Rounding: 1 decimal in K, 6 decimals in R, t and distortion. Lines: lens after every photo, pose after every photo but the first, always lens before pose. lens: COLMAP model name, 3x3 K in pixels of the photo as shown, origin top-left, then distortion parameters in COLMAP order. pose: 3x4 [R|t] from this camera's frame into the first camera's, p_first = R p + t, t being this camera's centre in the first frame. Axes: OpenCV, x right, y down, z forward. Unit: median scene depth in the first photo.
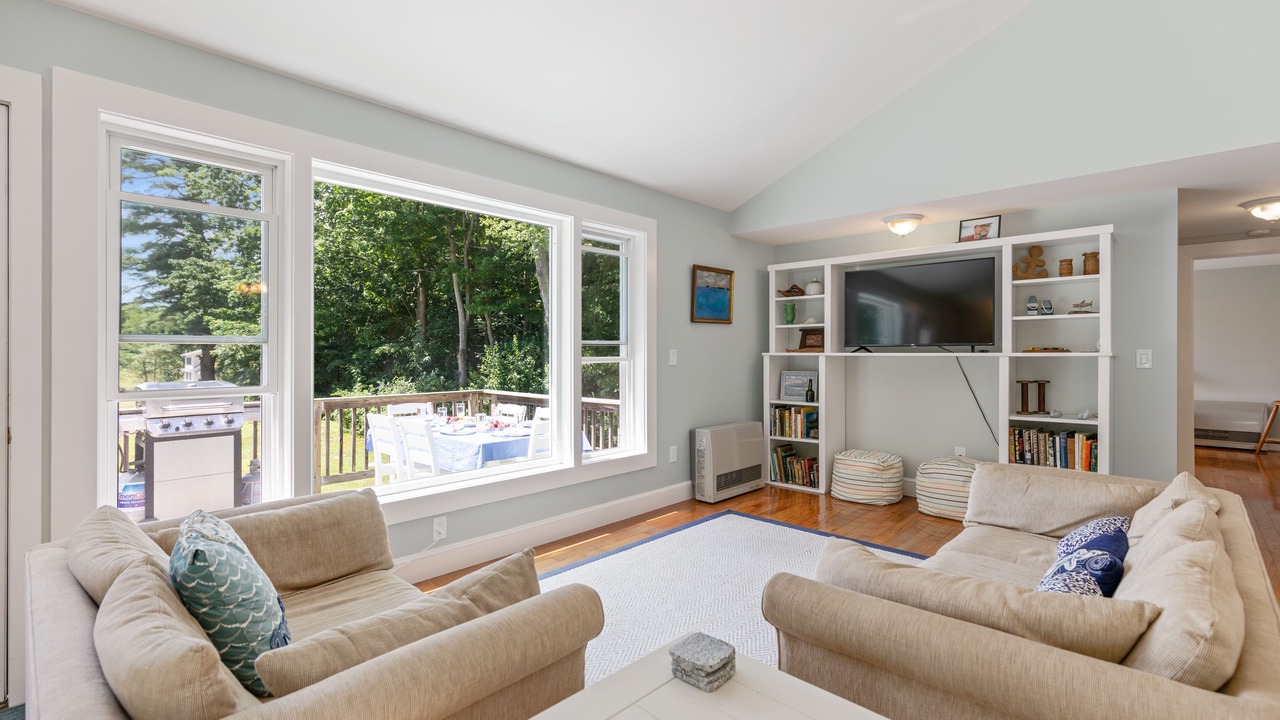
lens RADIAL K [[580.4, 0, 641.8], [0, 580.4, 349.3], [0, 0, 1]] dist [0.005265, -0.000560]
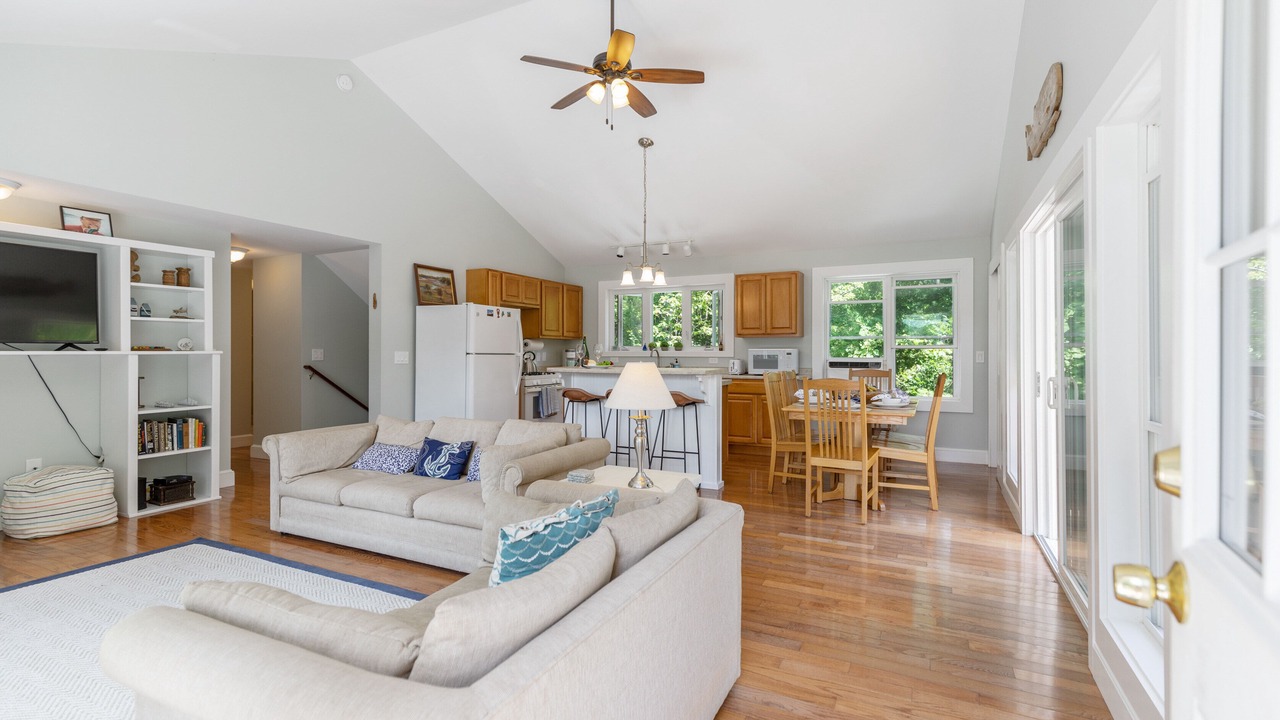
lens RADIAL K [[580.4, 0, 644.5], [0, 580.4, 356.6], [0, 0, 1]] dist [0.005265, -0.000560]
pose [[-0.287669, -0.004816, 0.957718, -0.644331], [-0.004457, 0.999983, 0.003690, 0.008010], [-0.957720, -0.003207, -0.287685, 0.426559]]
